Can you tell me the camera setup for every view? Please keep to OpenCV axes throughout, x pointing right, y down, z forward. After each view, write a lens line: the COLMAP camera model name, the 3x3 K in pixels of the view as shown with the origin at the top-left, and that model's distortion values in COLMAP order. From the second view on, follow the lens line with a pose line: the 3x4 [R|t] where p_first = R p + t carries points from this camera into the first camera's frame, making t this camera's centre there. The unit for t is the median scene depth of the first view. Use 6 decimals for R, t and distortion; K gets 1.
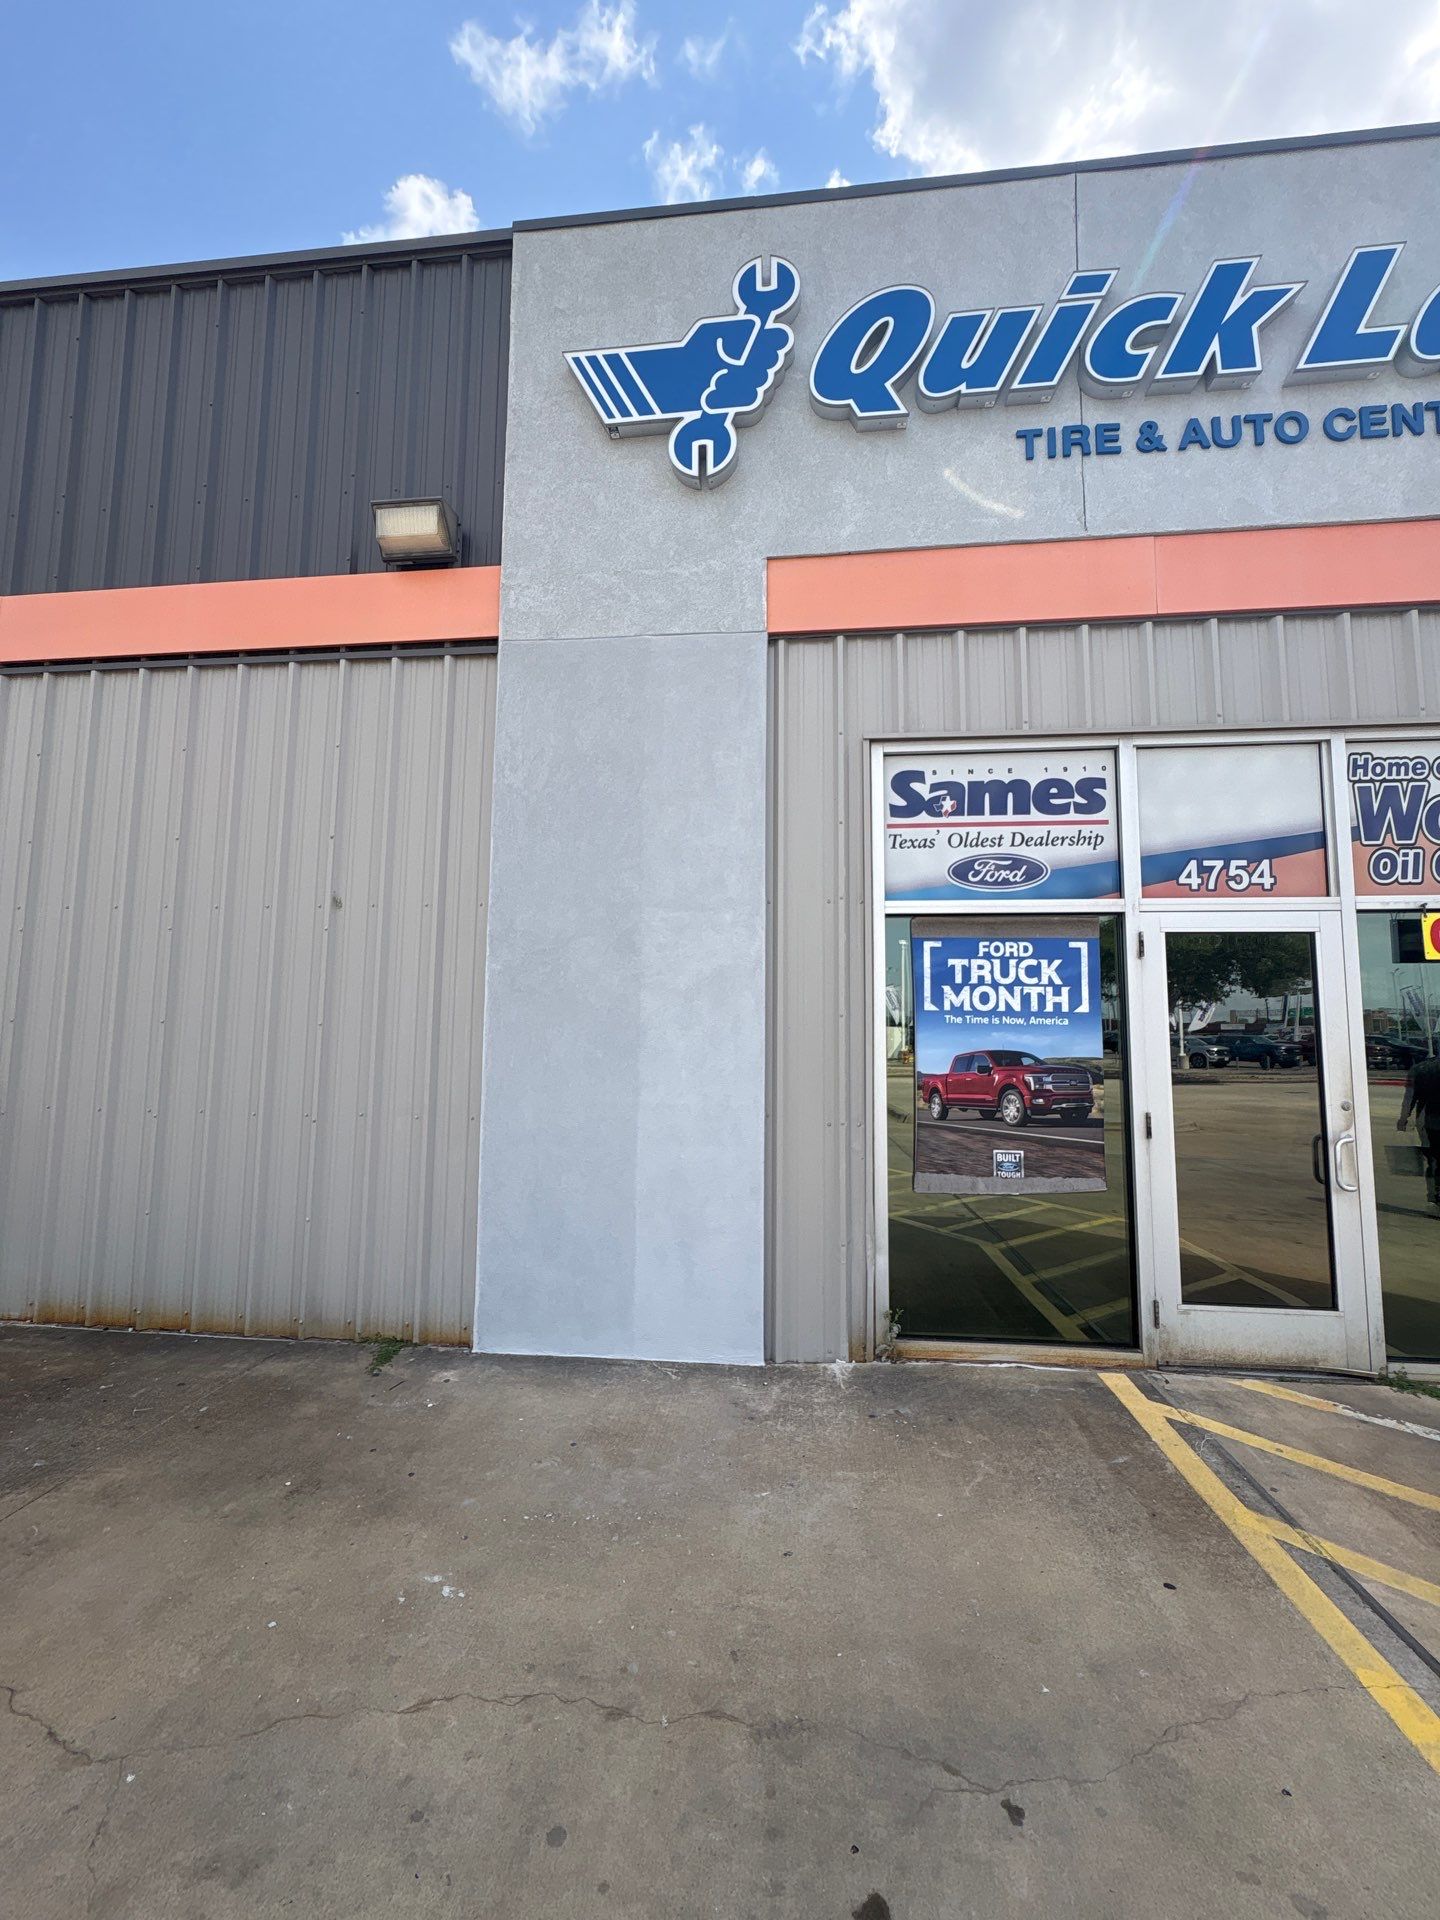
lens RADIAL K [[765.2, 0, 720.7], [0, 765.2, 960.8], [0, 0, 1]] dist [-0.001883, 0.000171]
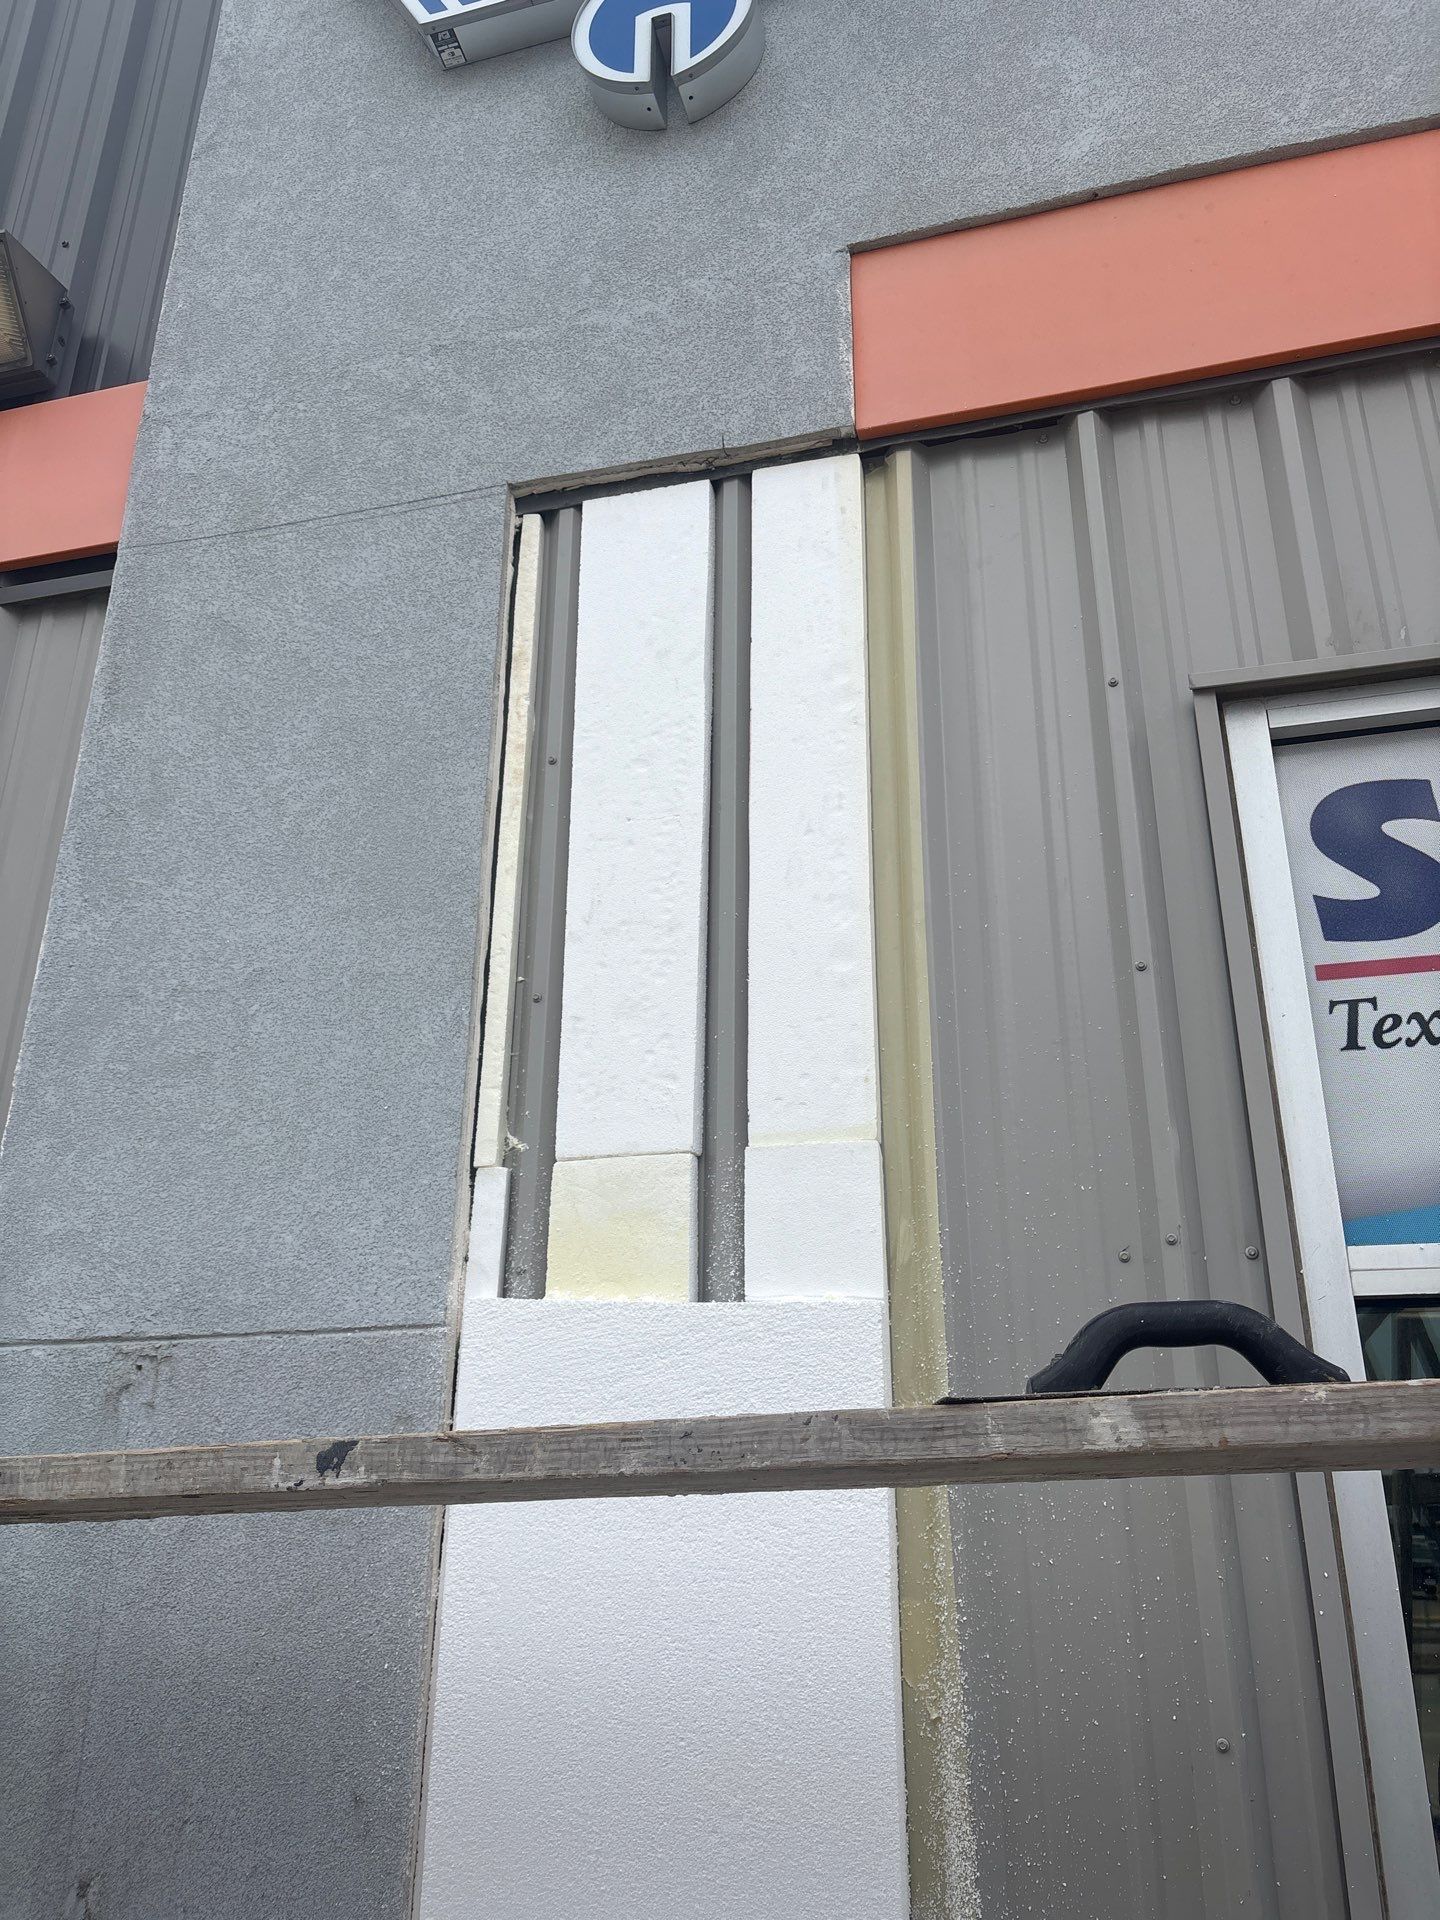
lens RADIAL K [[1456.5, 0, 730.8], [0, 1456.5, 972.0], [0, 0, 1]] dist [0.035365, -0.029062]
pose [[0.988373, -0.060418, -0.139529, 0.083740], [0.019614, 0.960658, -0.277042, -0.034227], [0.150778, 0.271084, 0.950673, 0.473863]]
